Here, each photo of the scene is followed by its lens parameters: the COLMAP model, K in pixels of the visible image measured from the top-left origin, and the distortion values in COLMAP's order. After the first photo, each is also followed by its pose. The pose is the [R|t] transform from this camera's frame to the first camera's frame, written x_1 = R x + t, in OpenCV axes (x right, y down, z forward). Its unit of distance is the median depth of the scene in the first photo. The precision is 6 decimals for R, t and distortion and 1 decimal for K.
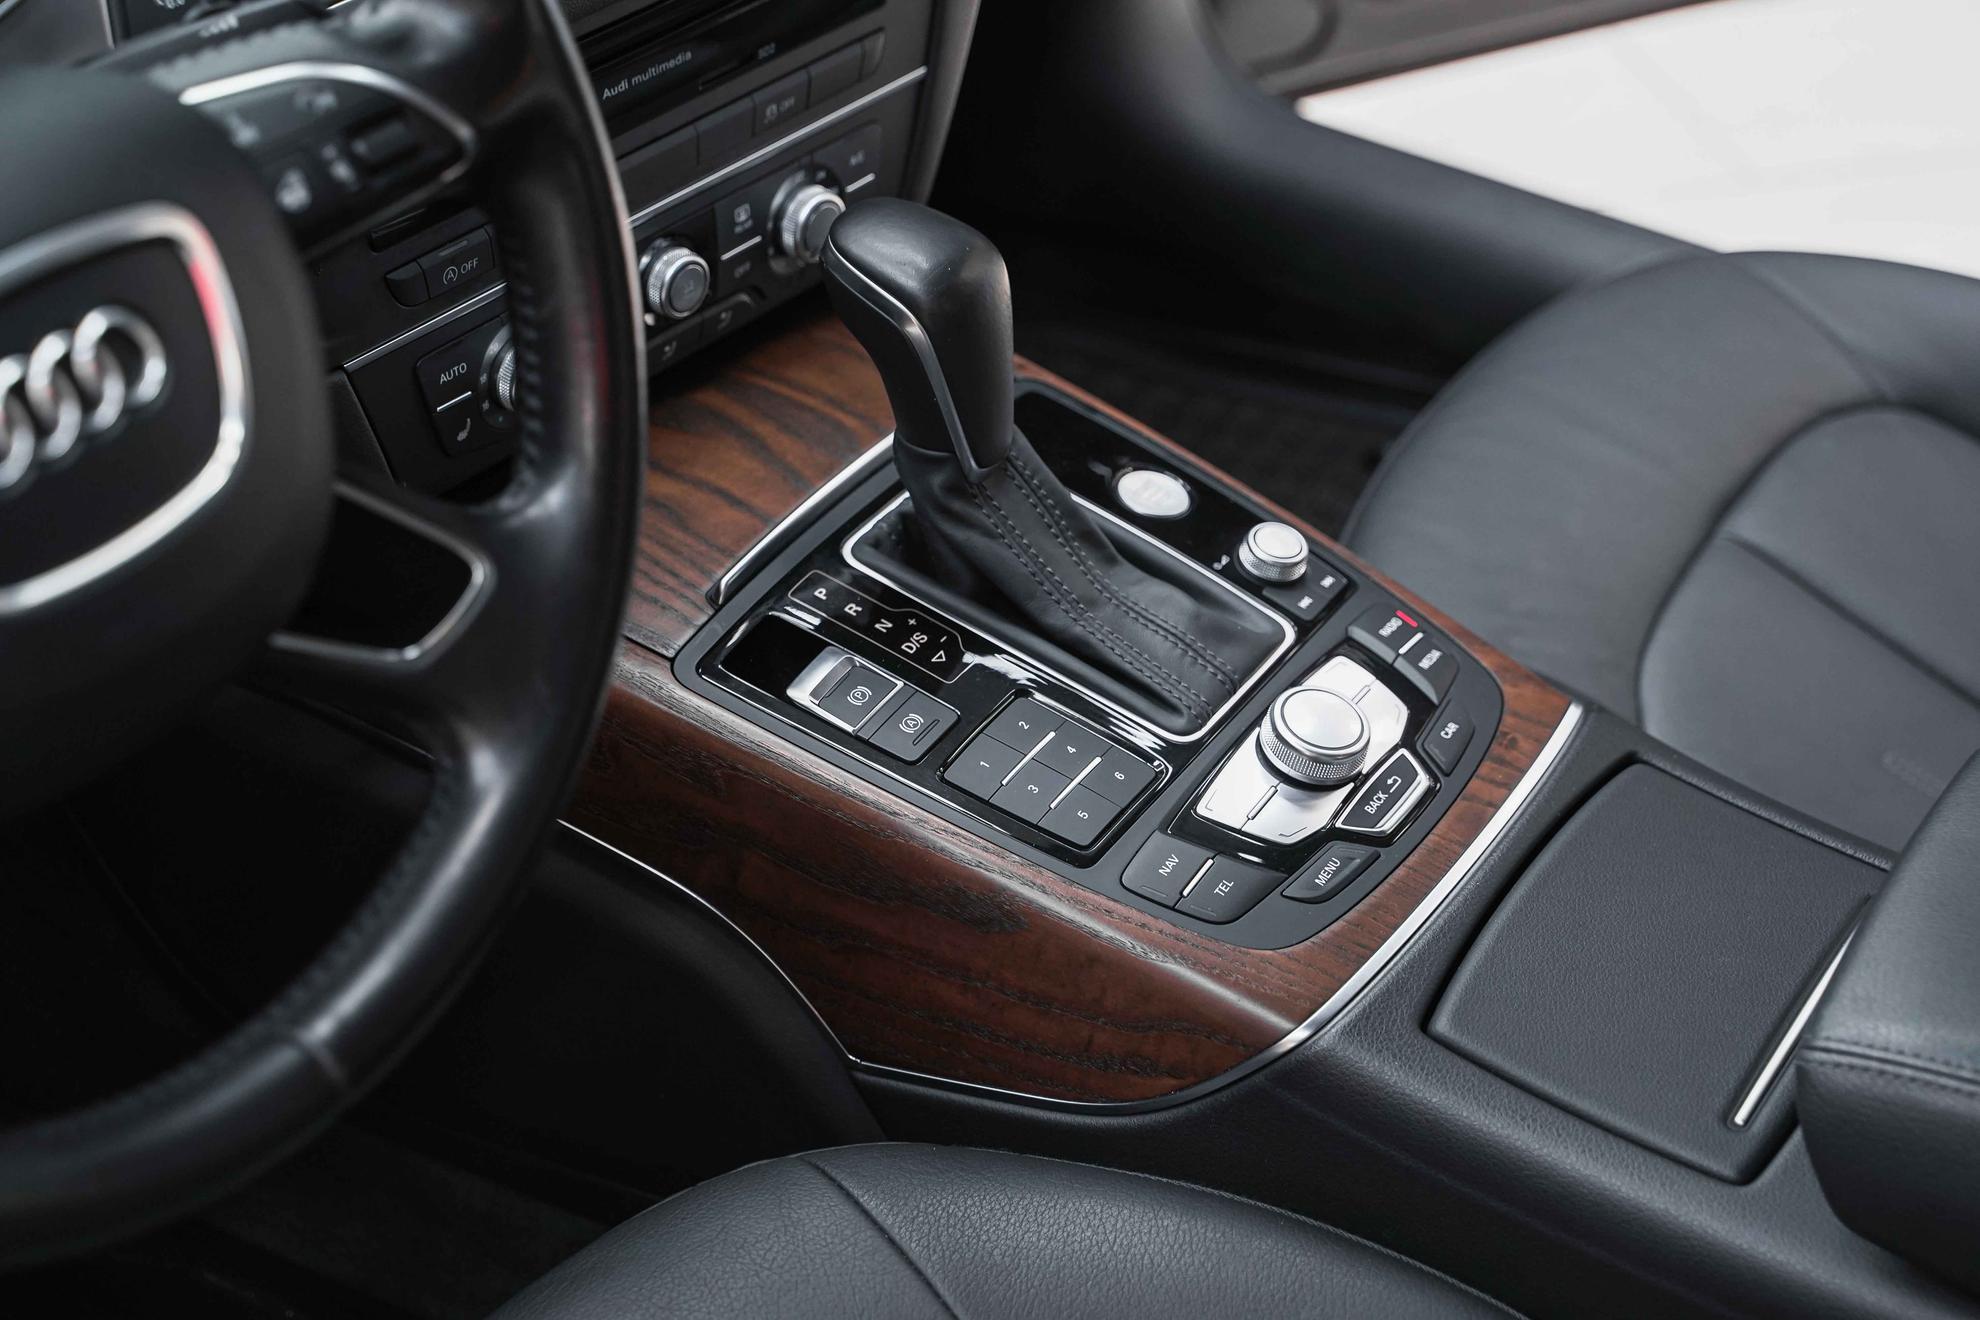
lens RADIAL K [[3227.4, 0, 984.7], [0, 3227.4, 653.0], [0, 0, 1]] dist [-0.038877, 0.000000]
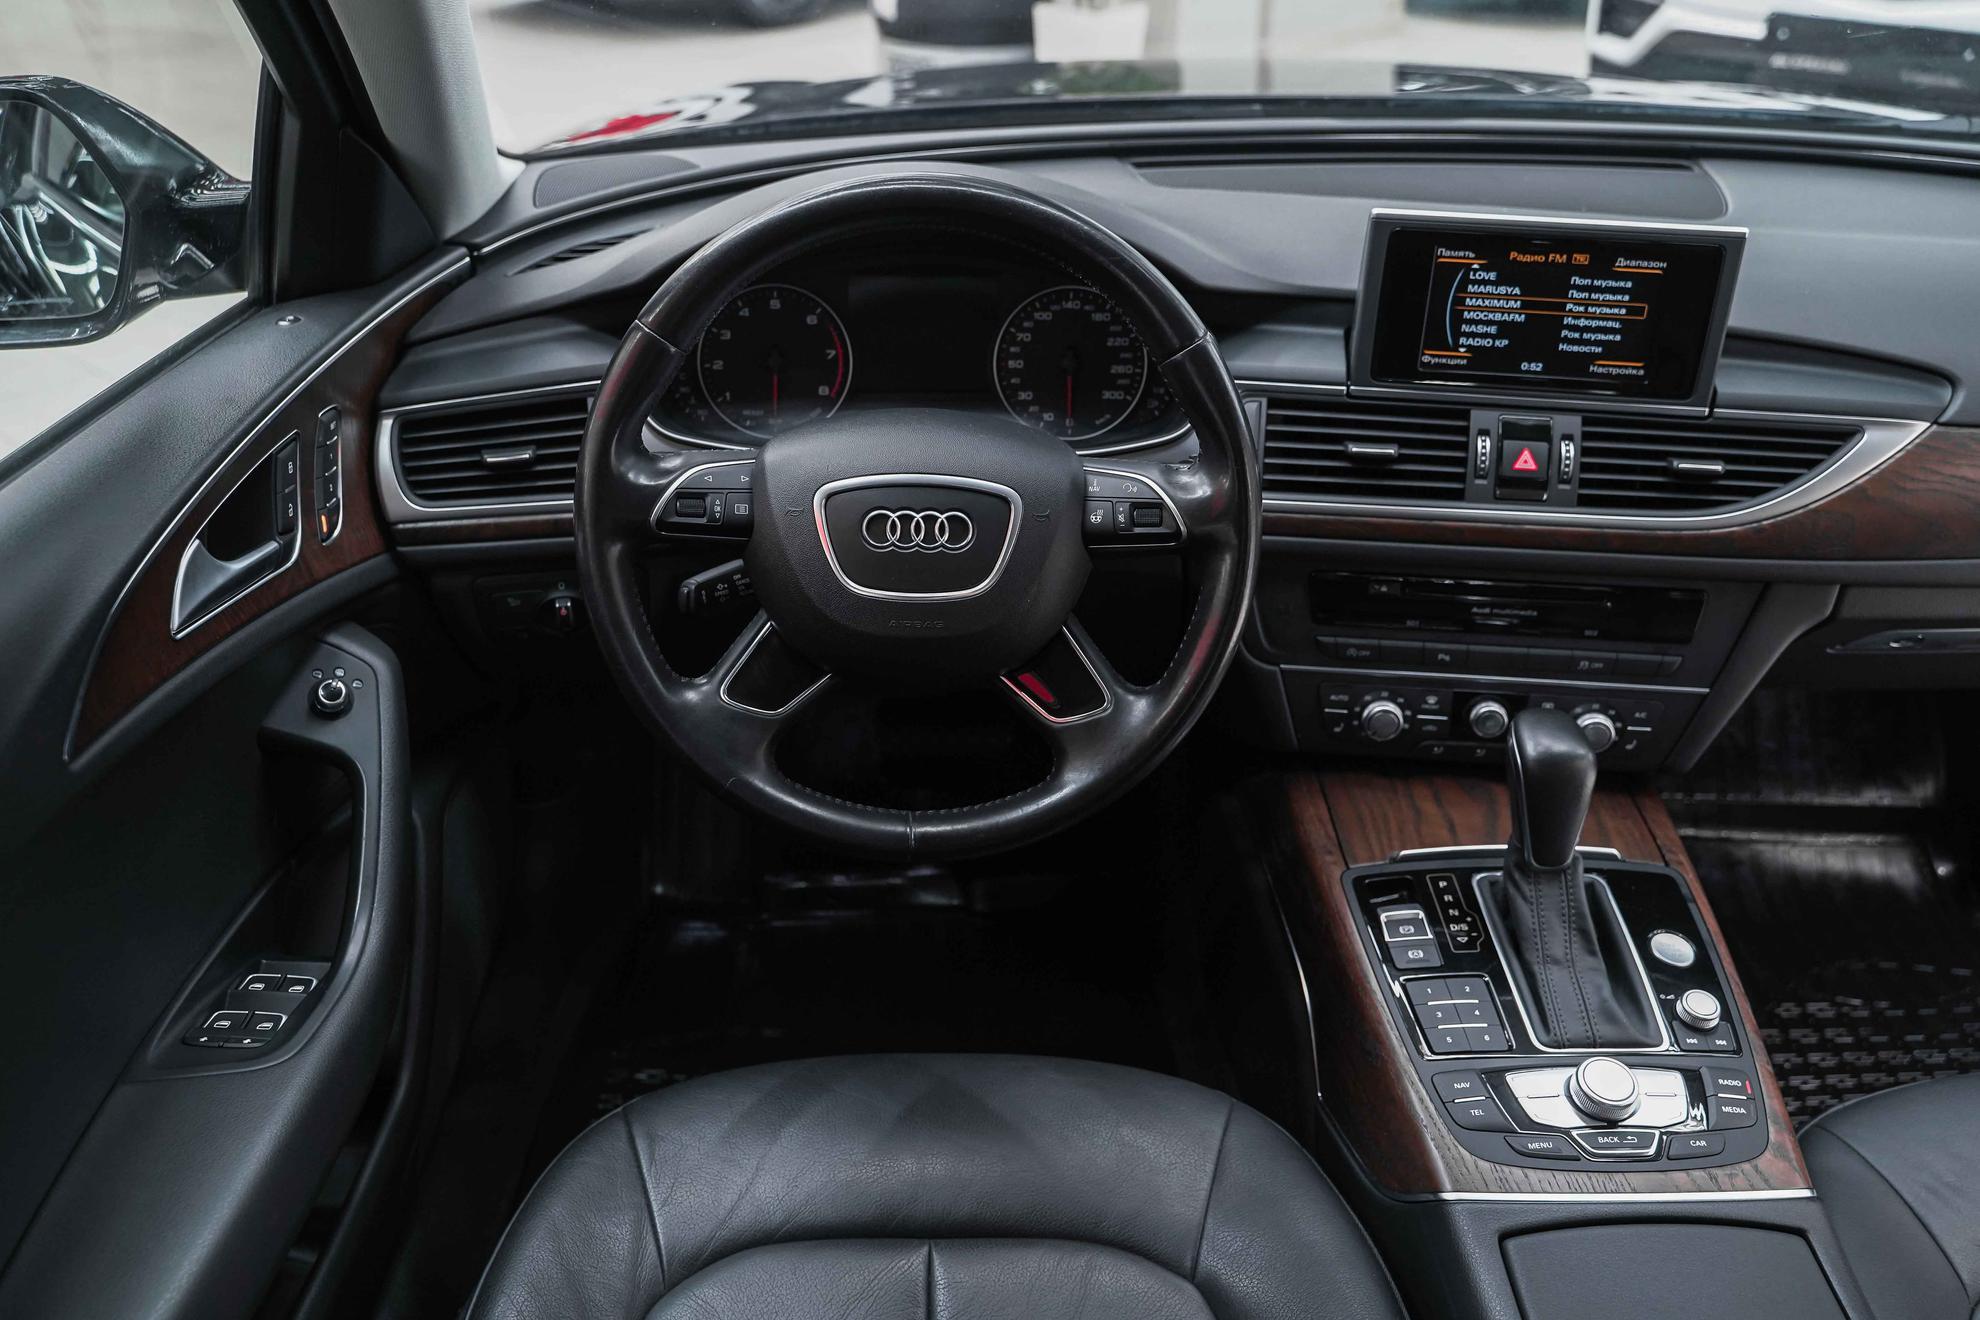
lens RADIAL K [[1655.6, 0, 985.0], [0, 1655.6, 650.0], [0, 0, 1]] dist [0.002515, 0.000913]
pose [[0.566320, 0.378651, -0.732056, 0.467800], [-0.494323, 0.866775, 0.065924, -0.070336], [0.659490, 0.324538, 0.678048, 0.118665]]
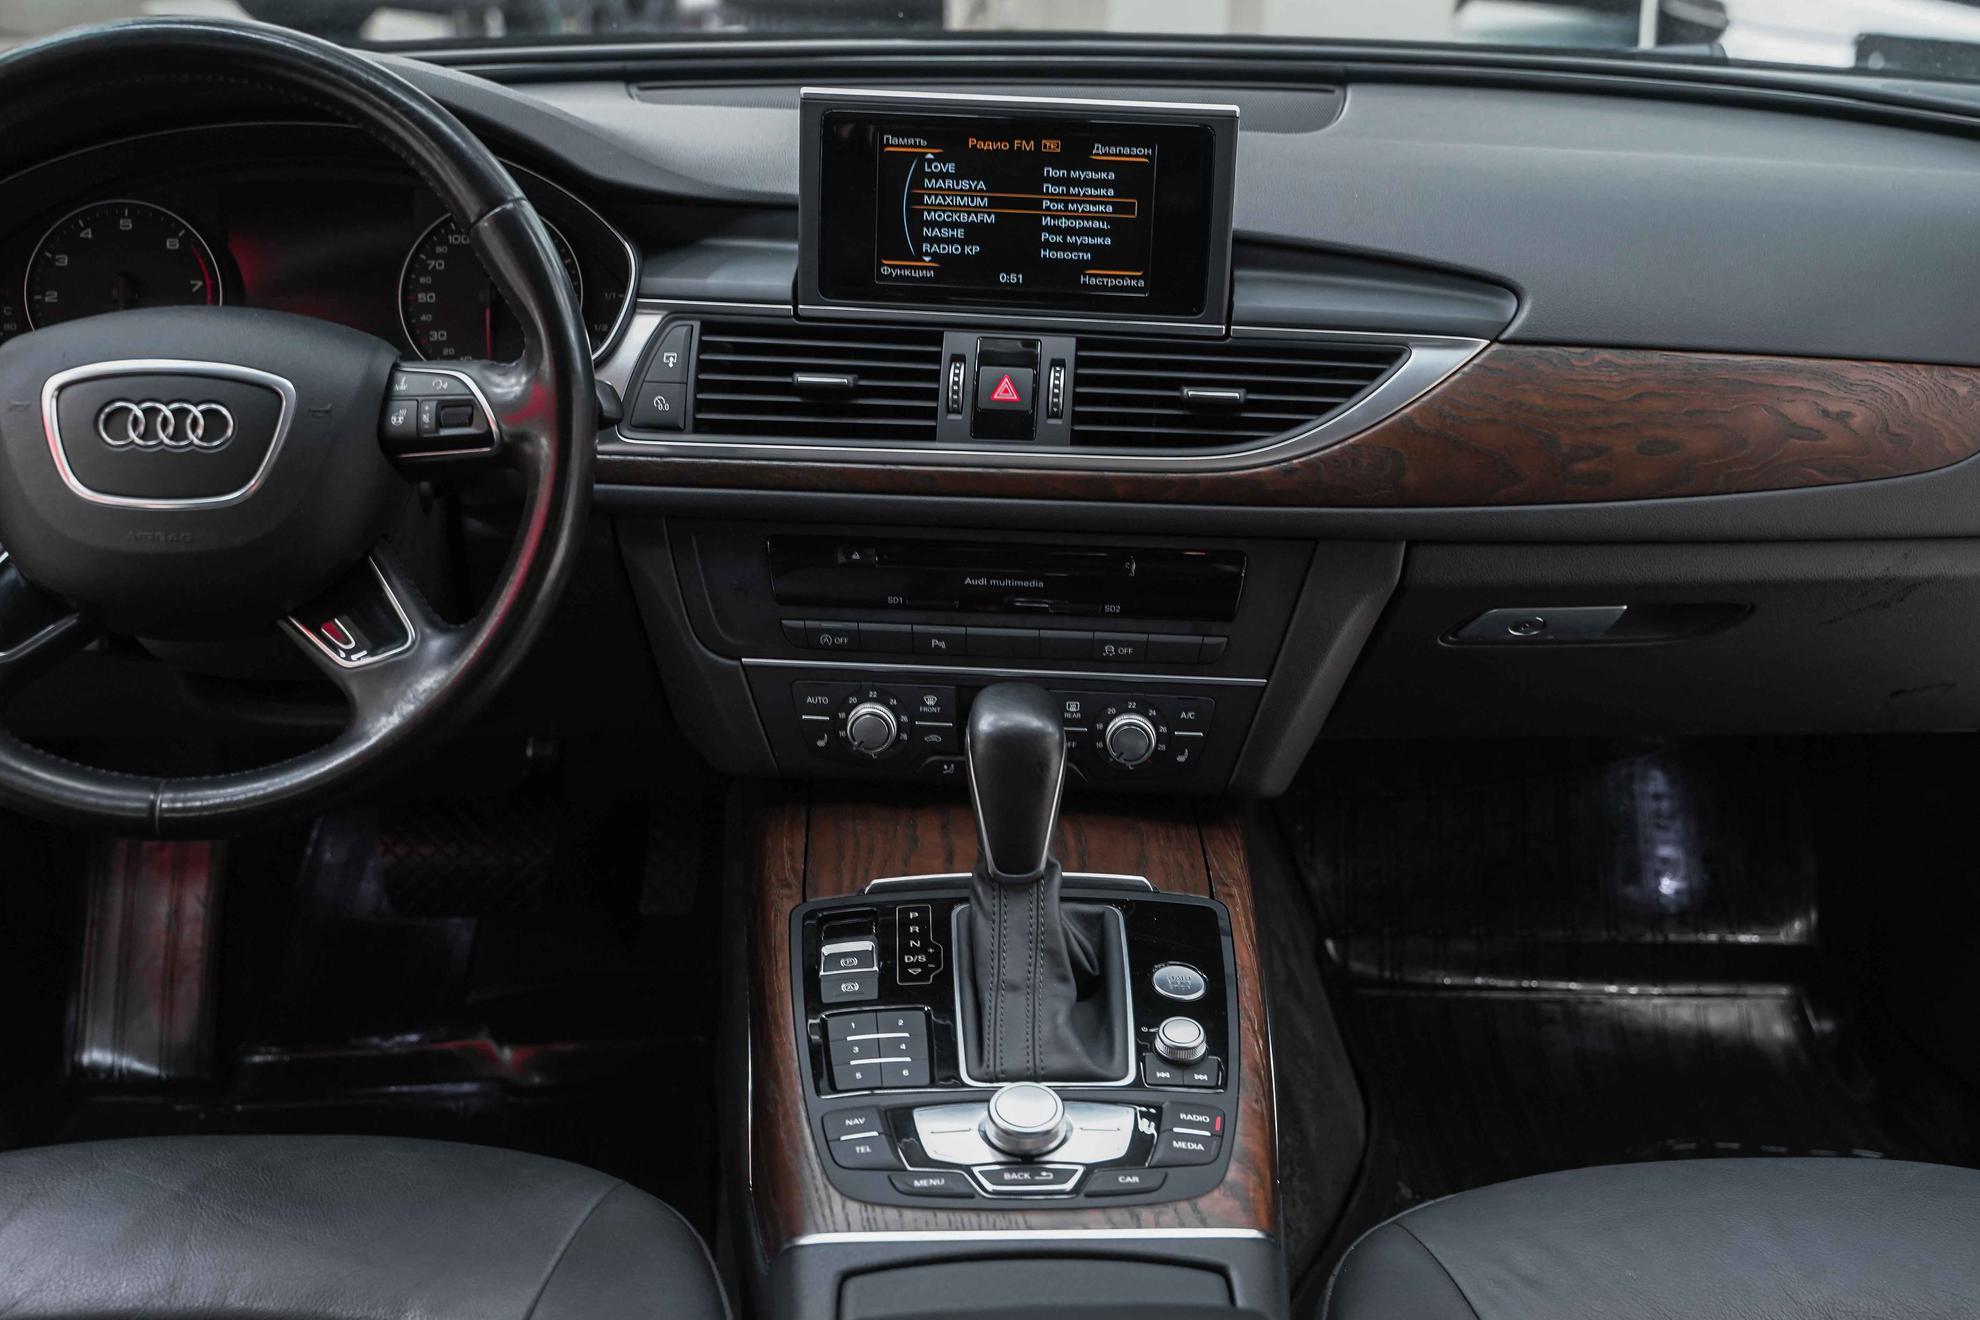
lens RADIAL K [[2417.3, 0, 1006.6], [0, 2417.3, 654.4], [0, 0, 1]] dist [0.012717, 0.000000]
pose [[0.575596, 0.268788, -0.772297, 0.829294], [-0.489007, 0.870100, -0.061632, -0.077469], [0.655410, 0.413134, 0.632265, 0.270621]]
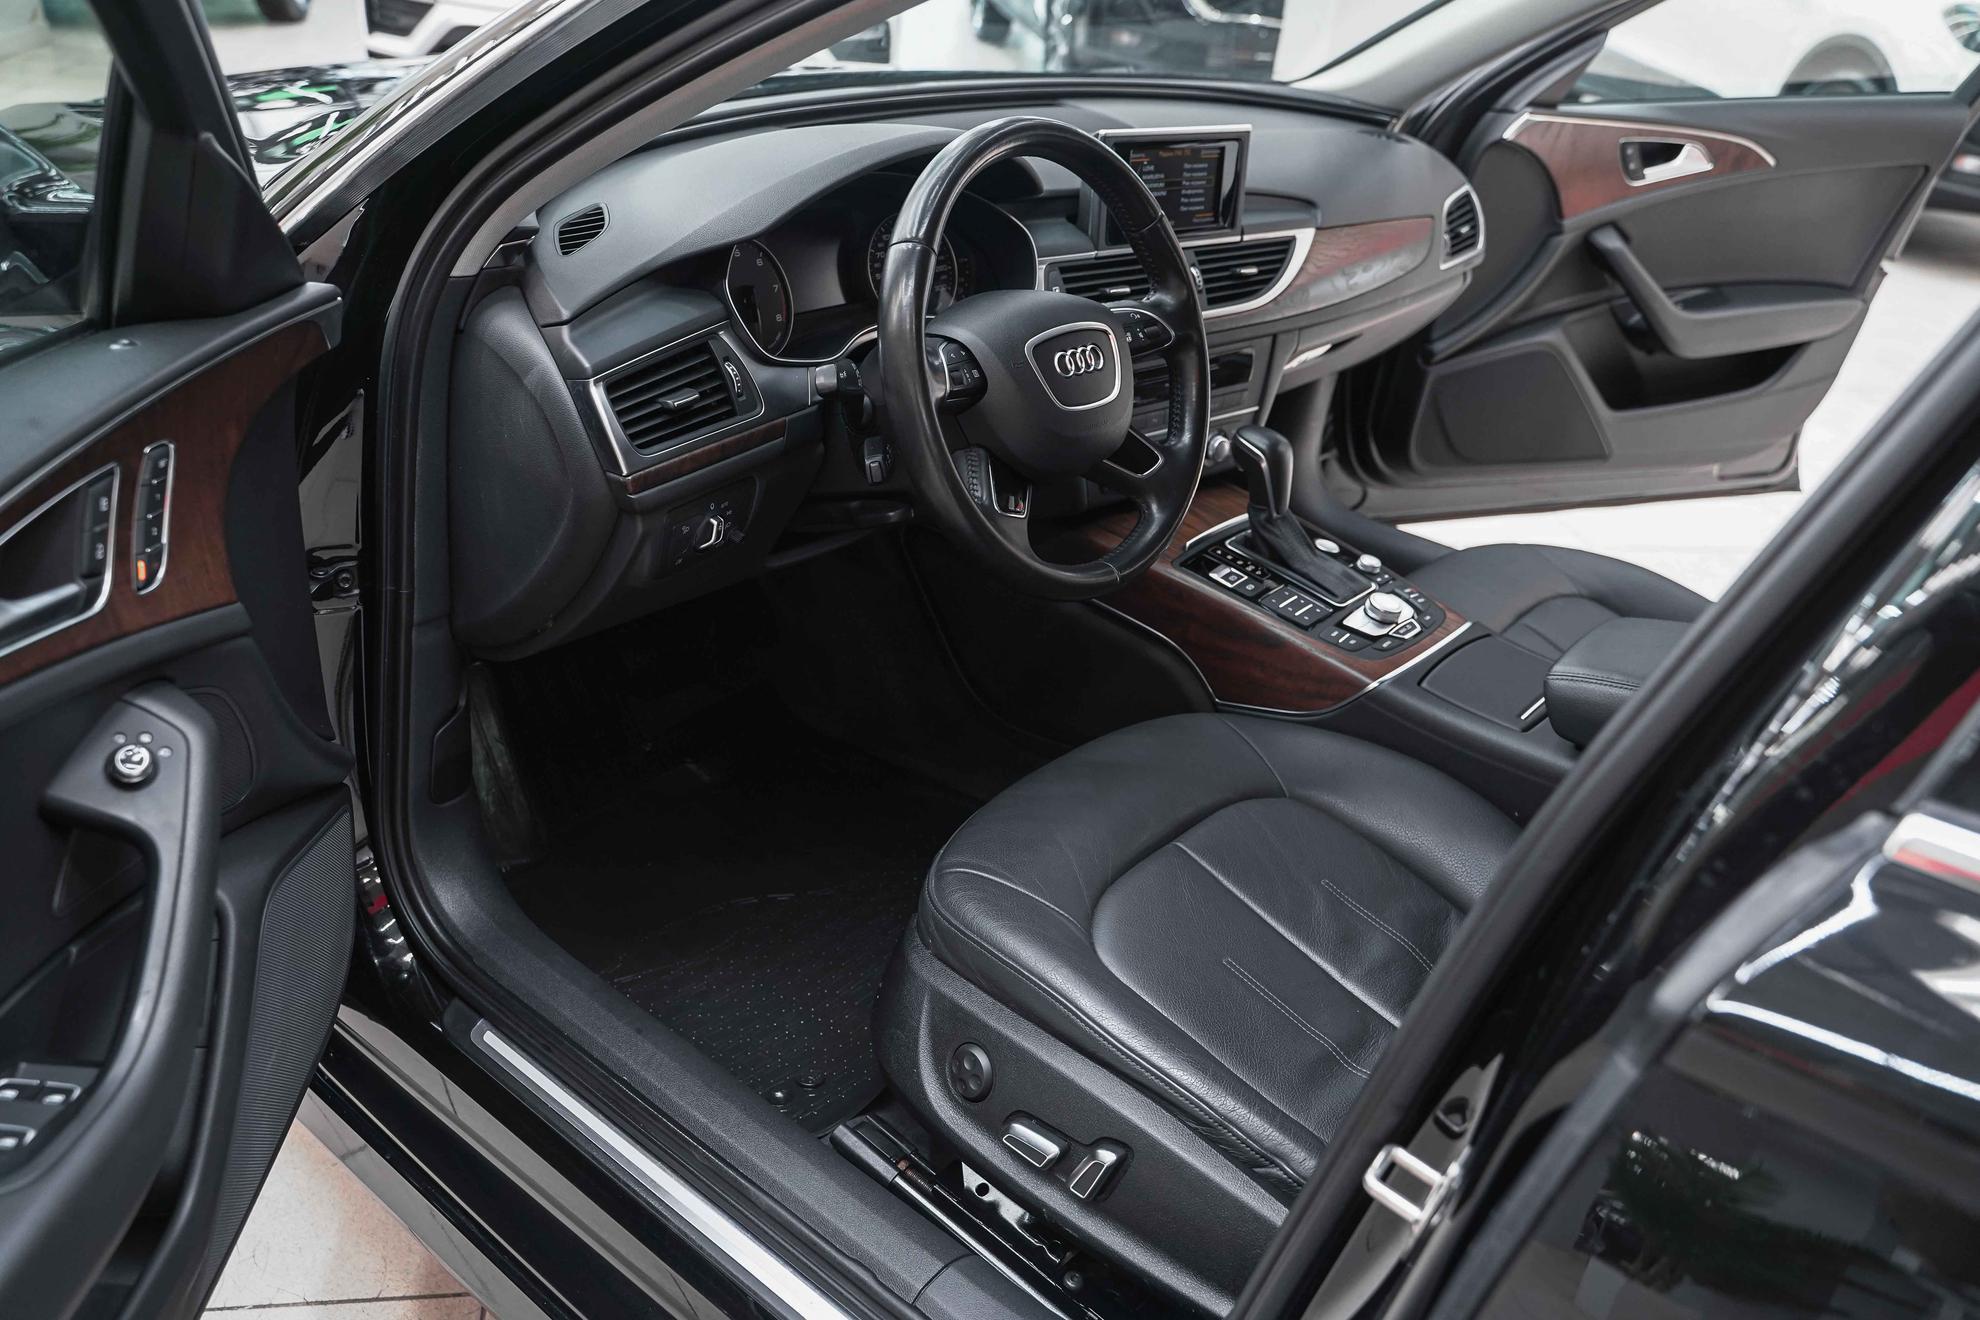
lens RADIAL K [[1655.6, 0, 1000.3], [0, 1655.6, 659.7], [0, 0, 1]] dist [0.002515, 0.000913]
pose [[0.991910, 0.102126, -0.075395, -0.129035], [-0.114608, 0.975848, -0.185974, 0.397508], [0.054581, 0.193110, 0.979658, -0.513676]]
